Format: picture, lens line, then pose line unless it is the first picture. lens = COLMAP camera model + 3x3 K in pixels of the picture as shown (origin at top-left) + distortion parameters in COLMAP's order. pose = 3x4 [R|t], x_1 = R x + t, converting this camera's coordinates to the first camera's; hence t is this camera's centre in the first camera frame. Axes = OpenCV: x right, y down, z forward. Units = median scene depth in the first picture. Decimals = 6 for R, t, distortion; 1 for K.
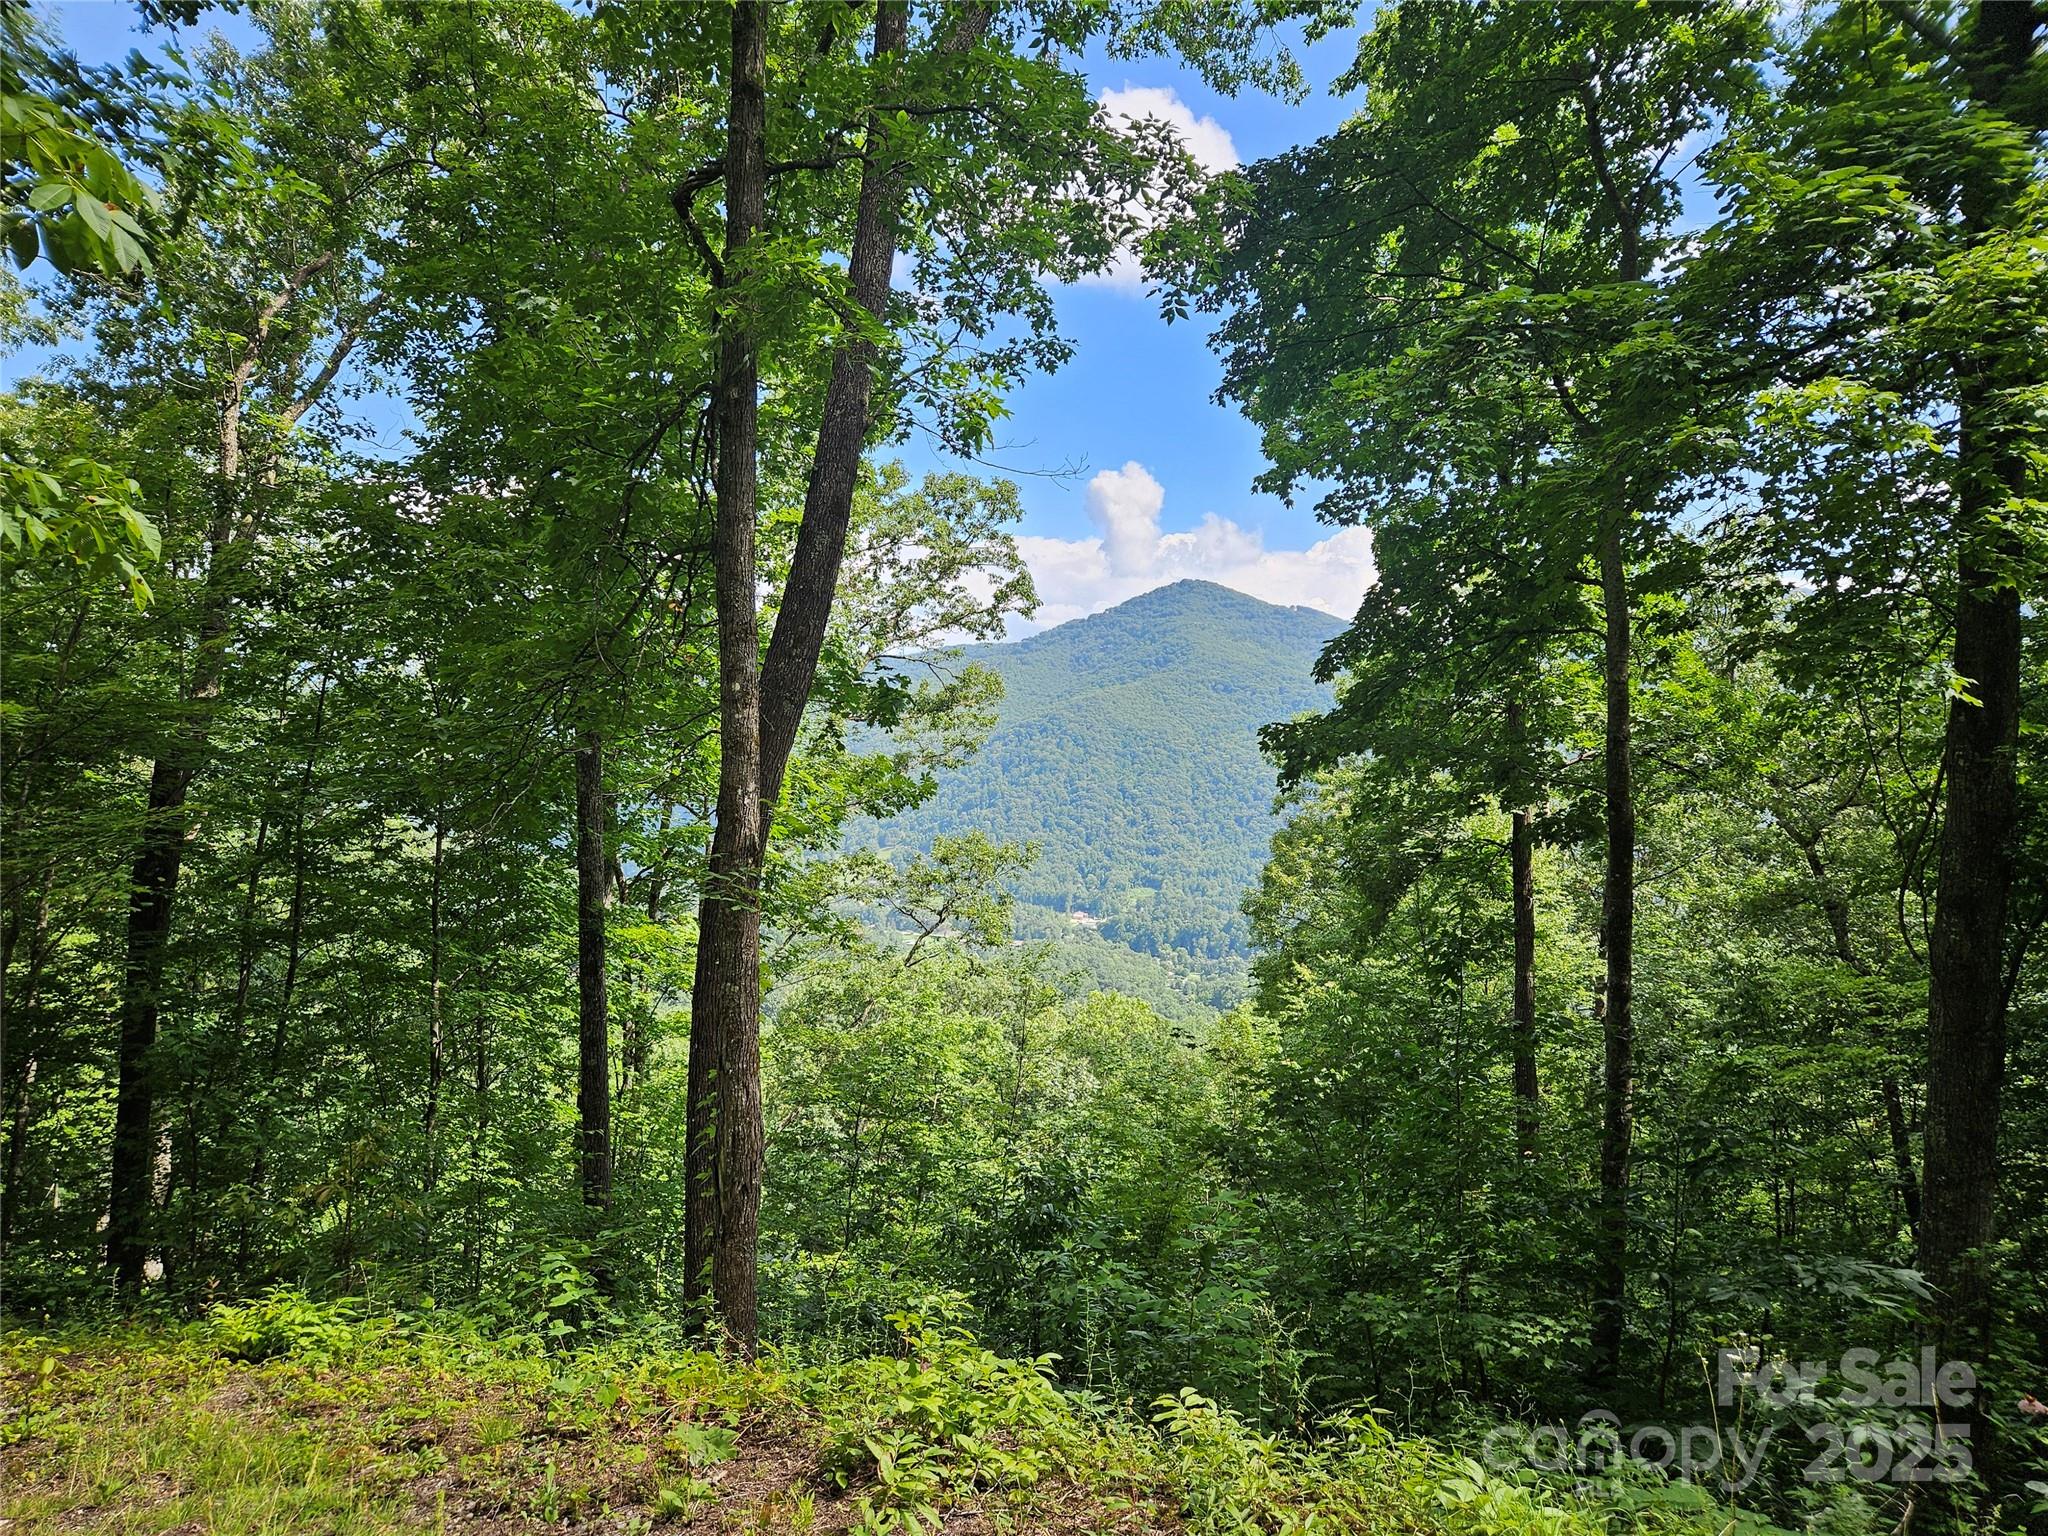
lens RADIAL K [[1371.8, 0, 1000.3], [0, 1371.8, 775.8], [0, 0, 1]] dist [0.087005, -0.000205]
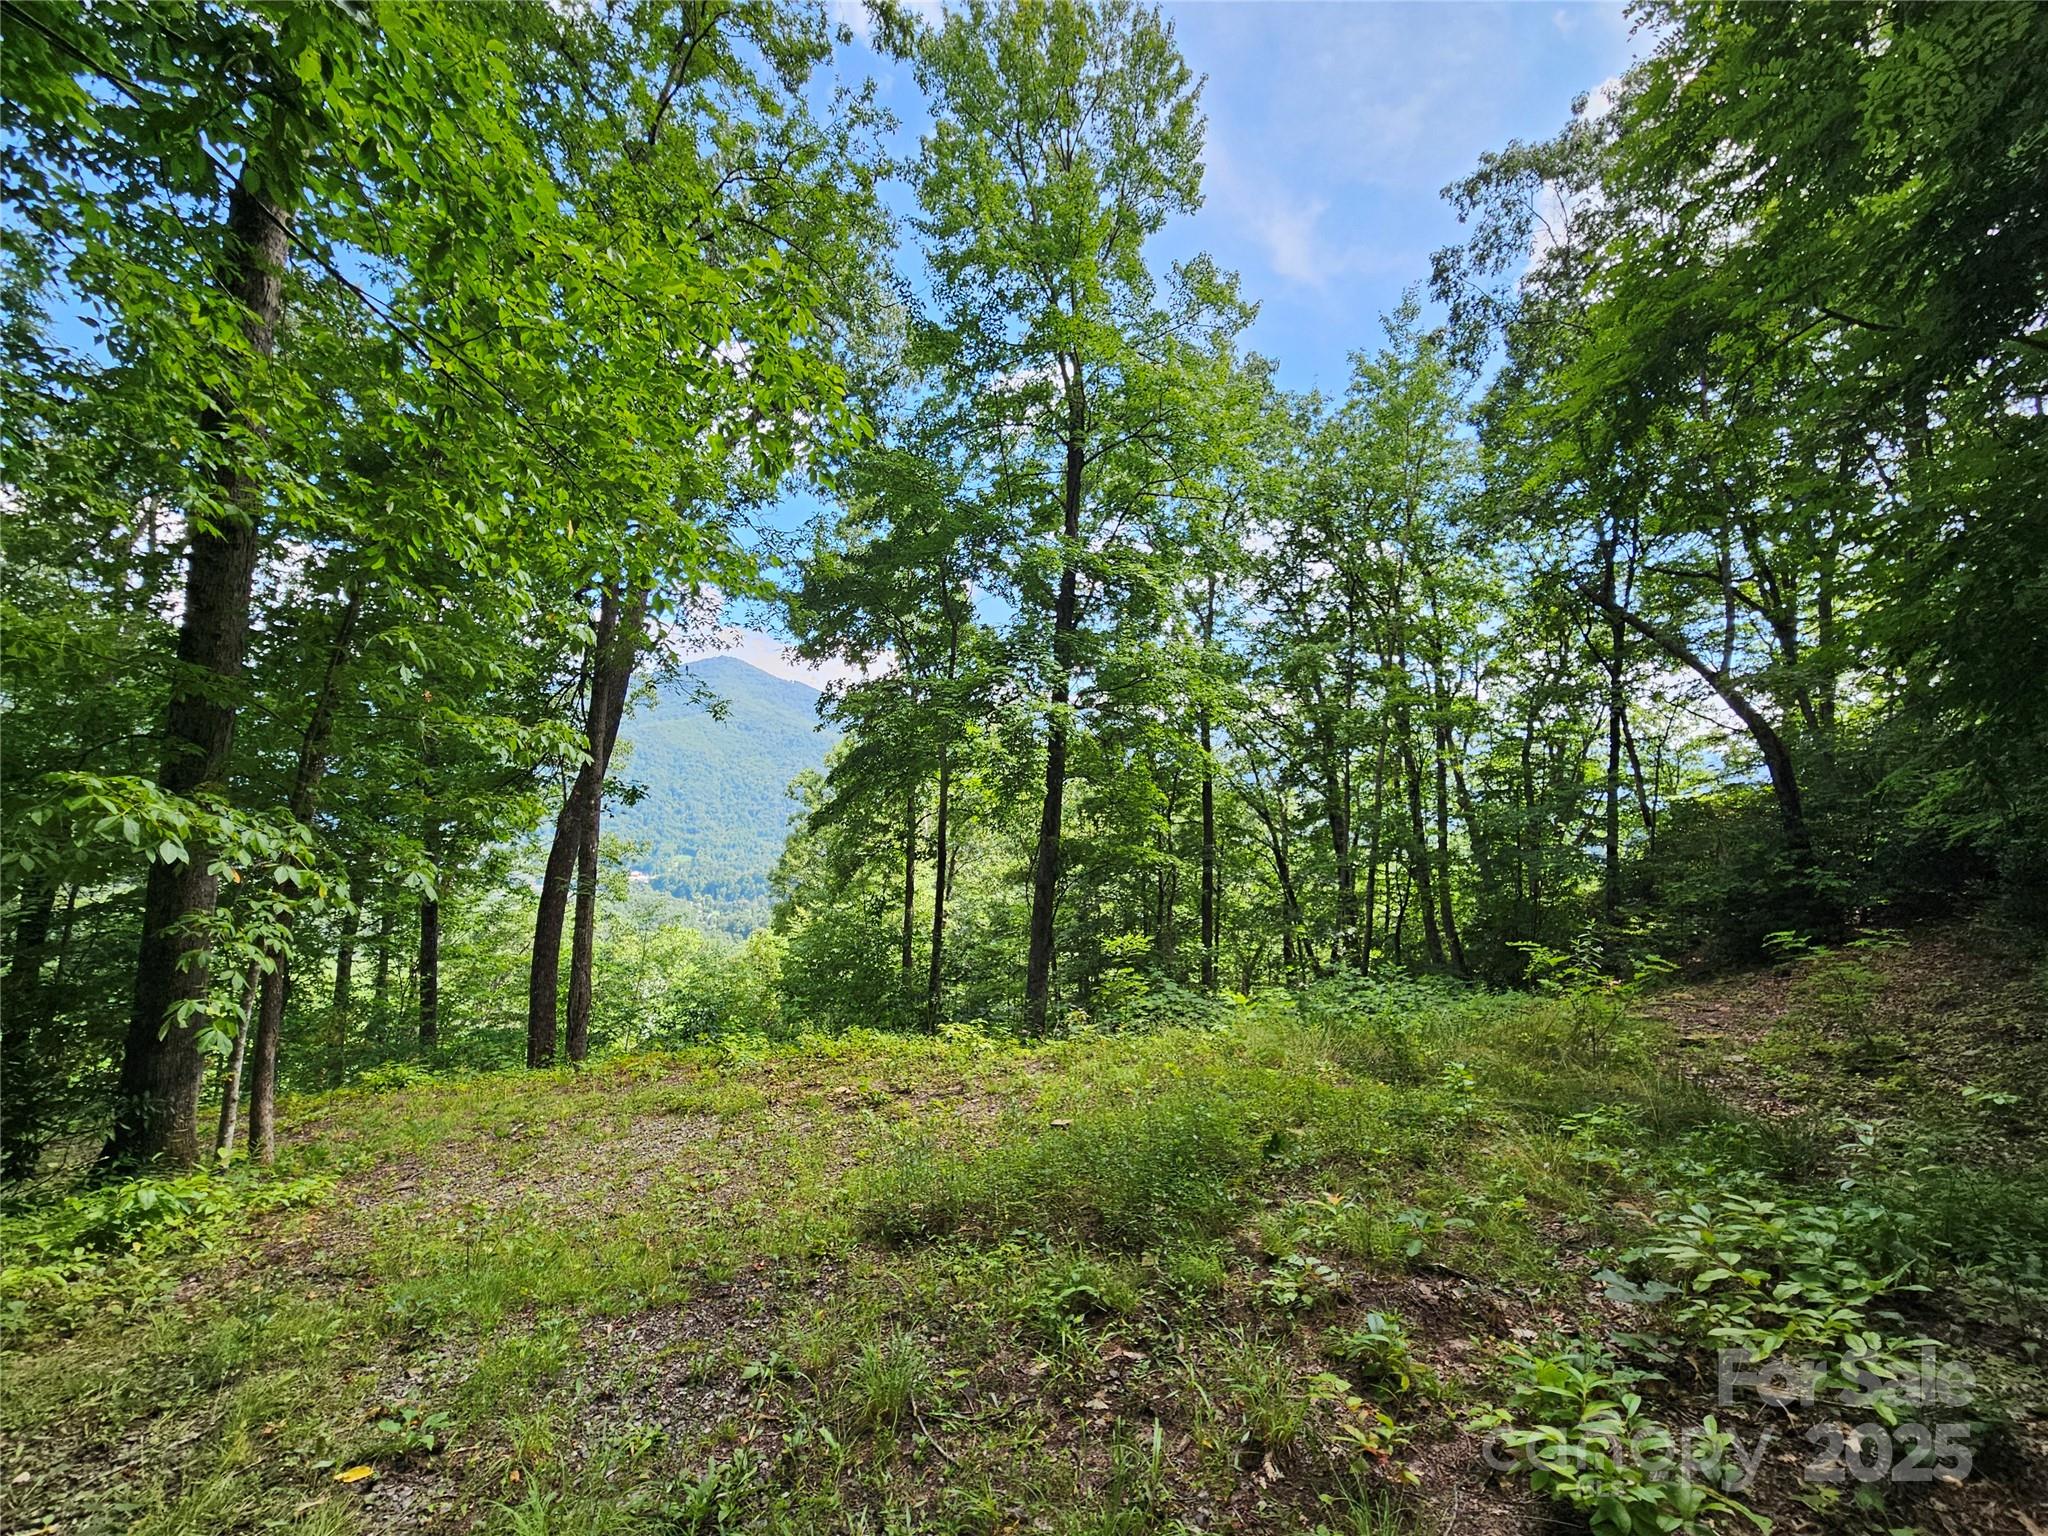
lens RADIAL K [[844.6, 0, 1031.2], [0, 844.6, 779.5], [0, 0, 1]] dist [-0.003369, 0.000091]
pose [[0.881093, 0.048513, 0.470449, -0.066269], [-0.044258, 0.998818, -0.020108, -0.034567], [-0.470869, -0.003104, 0.882198, -0.200467]]
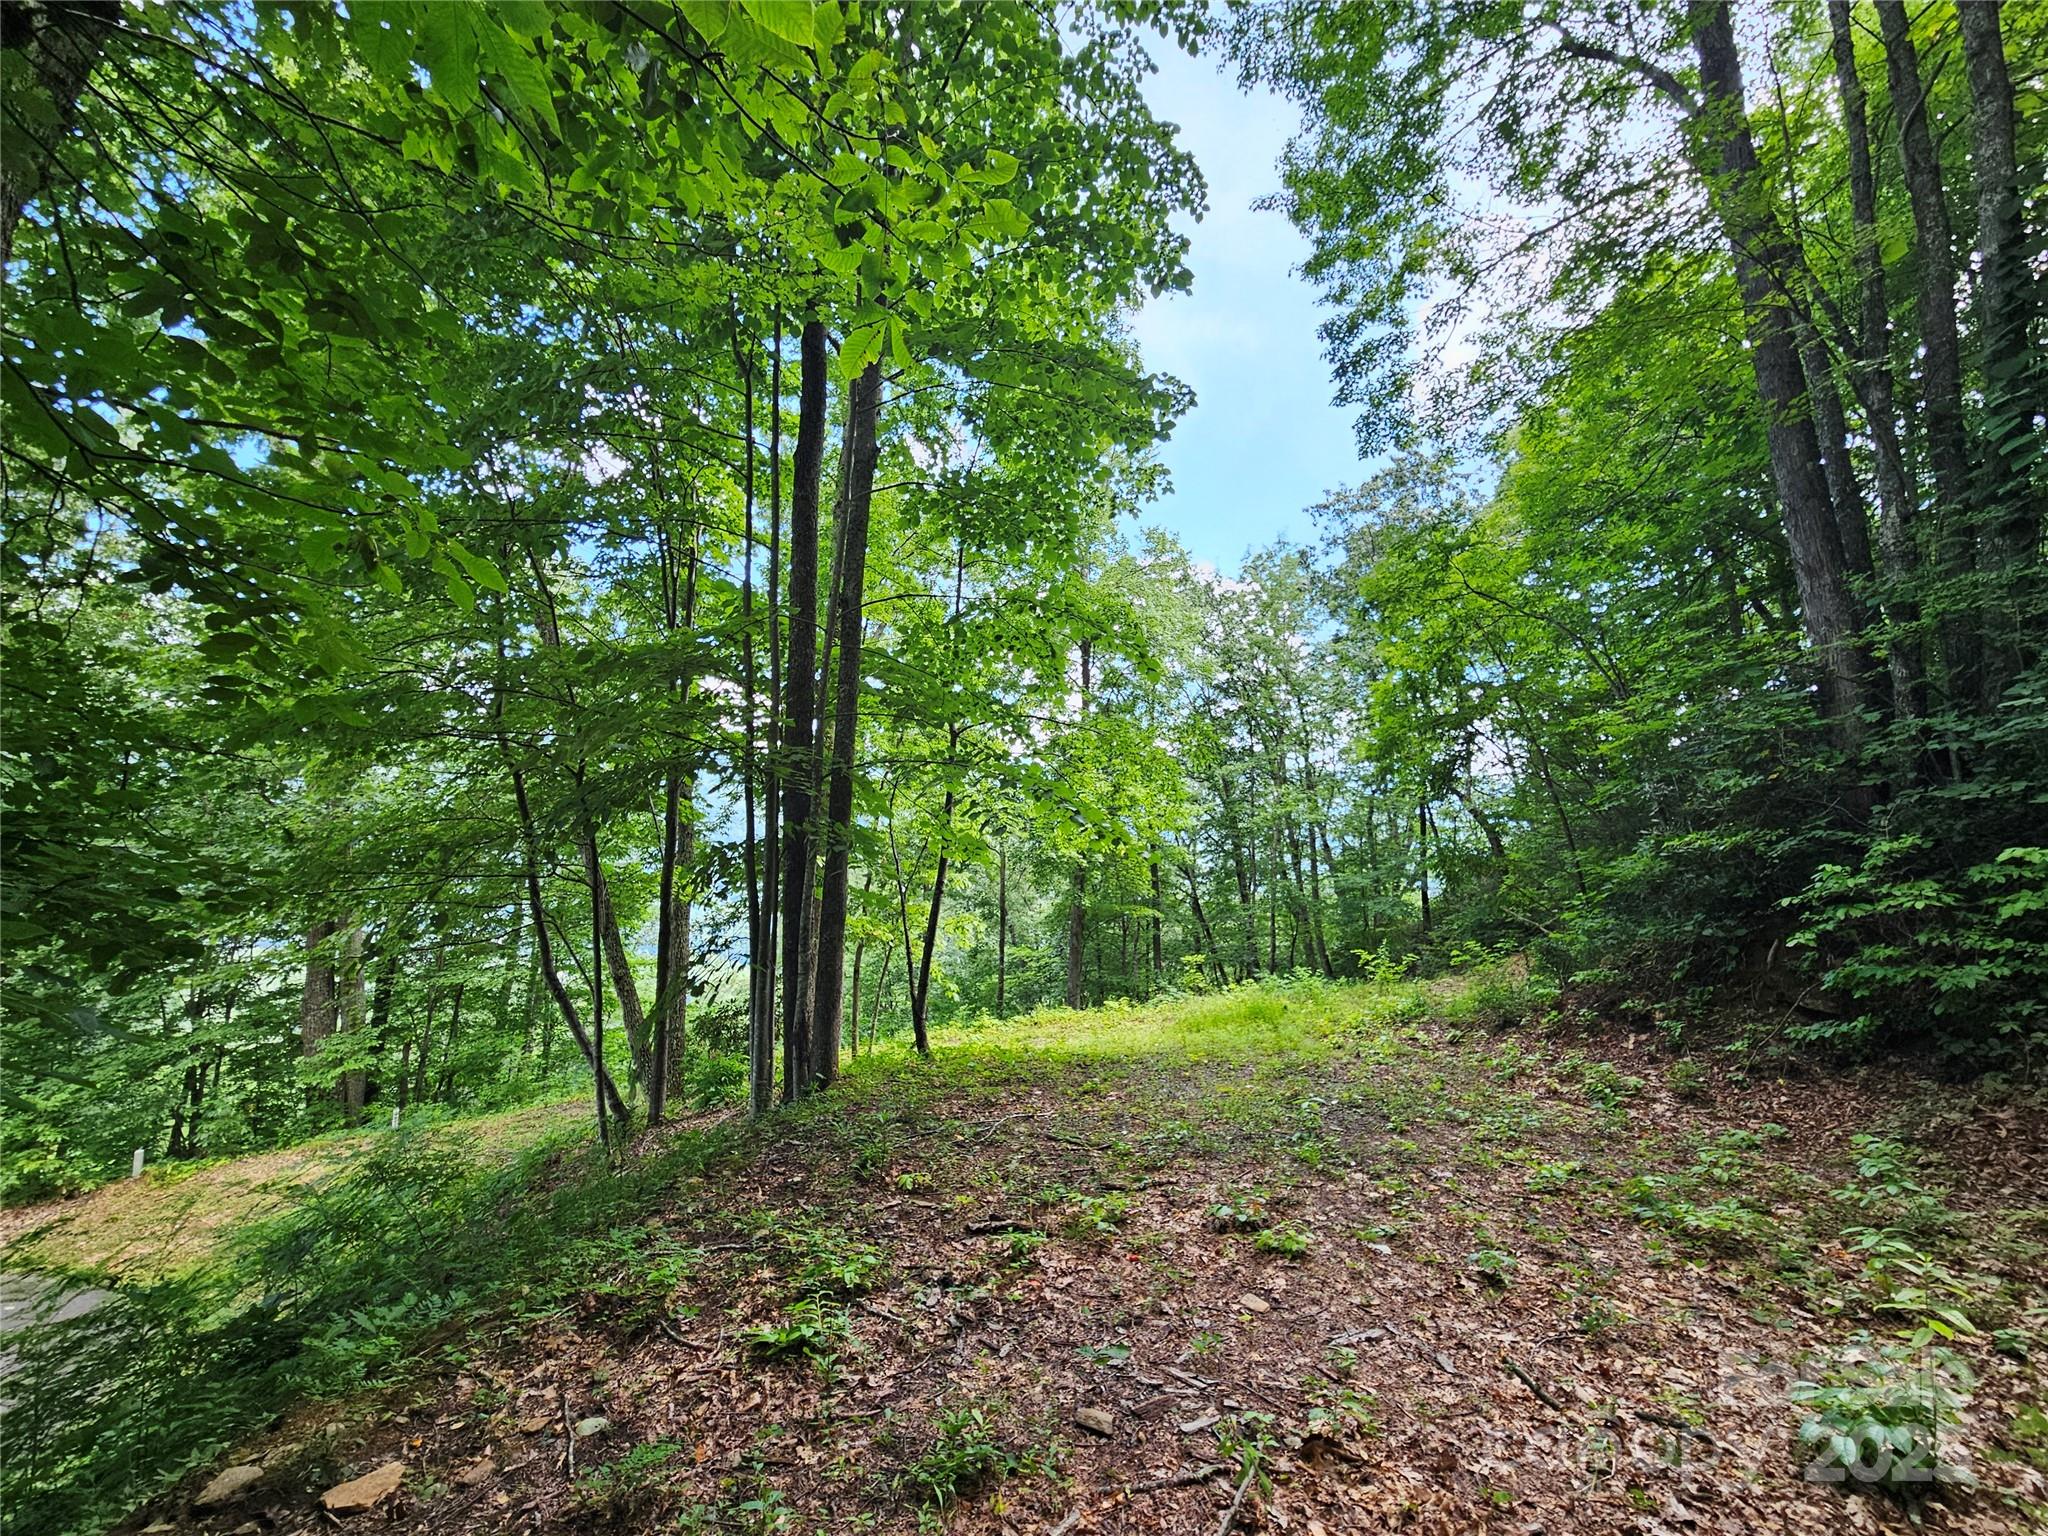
lens RADIAL K [[844.6, 0, 1031.2], [0, 844.6, 779.5], [0, 0, 1]] dist [-0.003369, 0.000091]
pose [[0.809121, 0.061148, 0.584451, -0.457244], [-0.018010, 0.996685, -0.079344, -0.077395], [-0.587365, 0.053673, 0.807540, -0.467869]]
